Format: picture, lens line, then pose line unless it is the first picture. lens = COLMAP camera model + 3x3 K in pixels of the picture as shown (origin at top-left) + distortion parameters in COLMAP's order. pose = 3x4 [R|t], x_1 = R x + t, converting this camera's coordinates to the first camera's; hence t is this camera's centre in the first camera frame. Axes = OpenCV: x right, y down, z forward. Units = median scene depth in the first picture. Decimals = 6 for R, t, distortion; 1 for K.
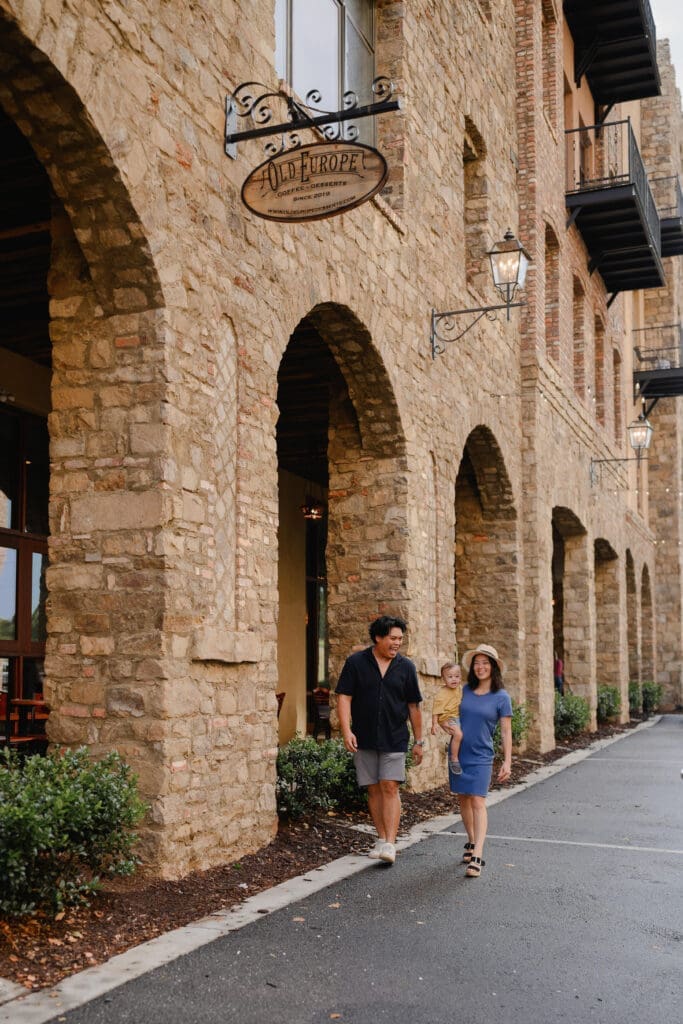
lens RADIAL K [[1204.5, 0, 341.4], [0, 1204.5, 602.0], [0, 0, 1]] dist [-0.005814, 0.002196]
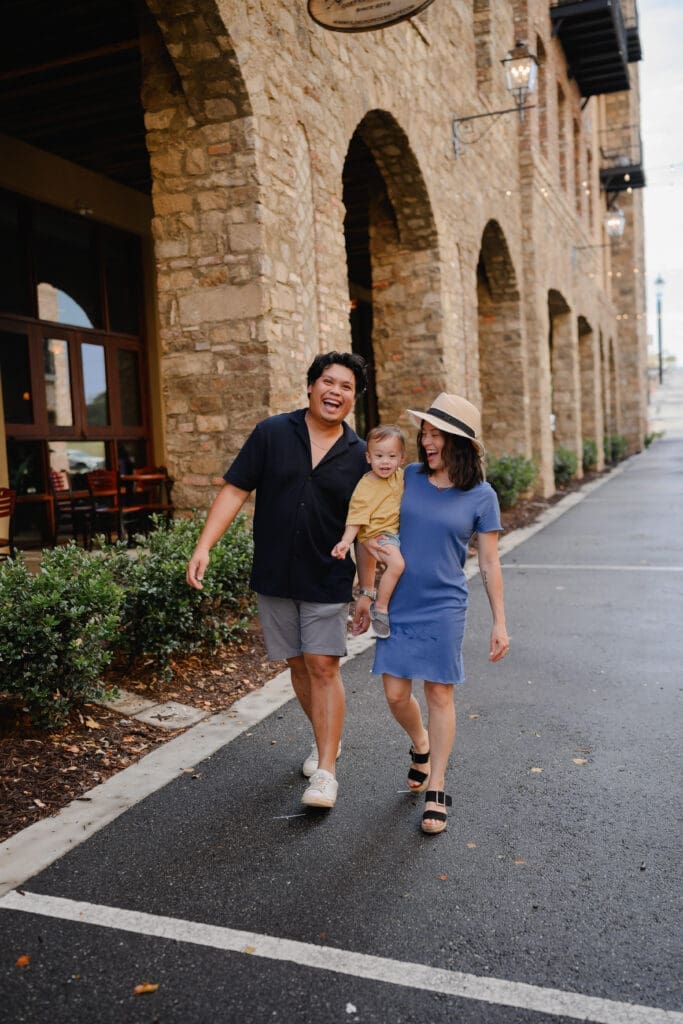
lens RADIAL K [[985.3, 0, 322.2], [0, 985.3, 523.7], [0, 0, 1]] dist [-0.002760, 0.002671]
pose [[0.997316, -0.057923, 0.044781, -0.131602], [0.051389, 0.989462, 0.135369, 0.008109], [-0.052150, -0.132704, 0.989783, 0.039968]]
